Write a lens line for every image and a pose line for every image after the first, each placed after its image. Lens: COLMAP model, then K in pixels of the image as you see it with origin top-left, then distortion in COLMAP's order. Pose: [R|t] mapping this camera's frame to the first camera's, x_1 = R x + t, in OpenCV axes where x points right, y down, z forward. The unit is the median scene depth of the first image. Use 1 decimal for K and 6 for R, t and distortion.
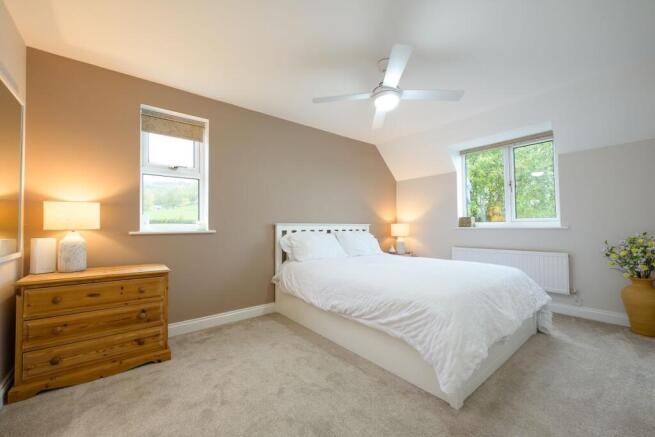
lens RADIAL K [[261.4, 0, 327.5], [0, 261.4, 218.5], [0, 0, 1]] dist [-0.004232, 0.000257]
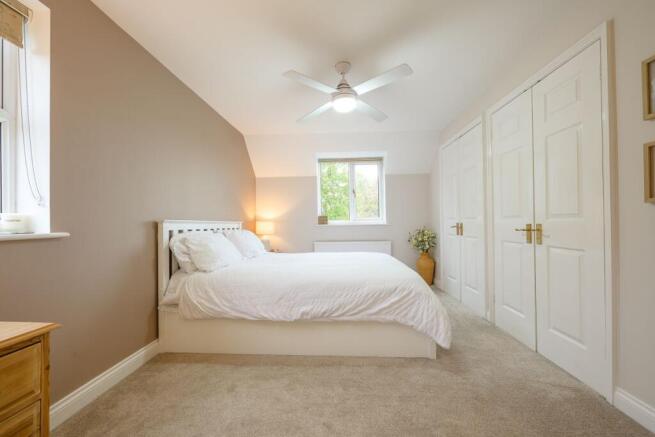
lens RADIAL K [[261.4, 0, 327.5], [0, 261.4, 218.5], [0, 0, 1]] dist [-0.004232, 0.000257]
pose [[0.668538, 0.011227, 0.743593, -0.533524], [-0.015733, 0.999876, -0.000952, 0.011475], [-0.743511, -0.011062, 0.668632, 0.316157]]
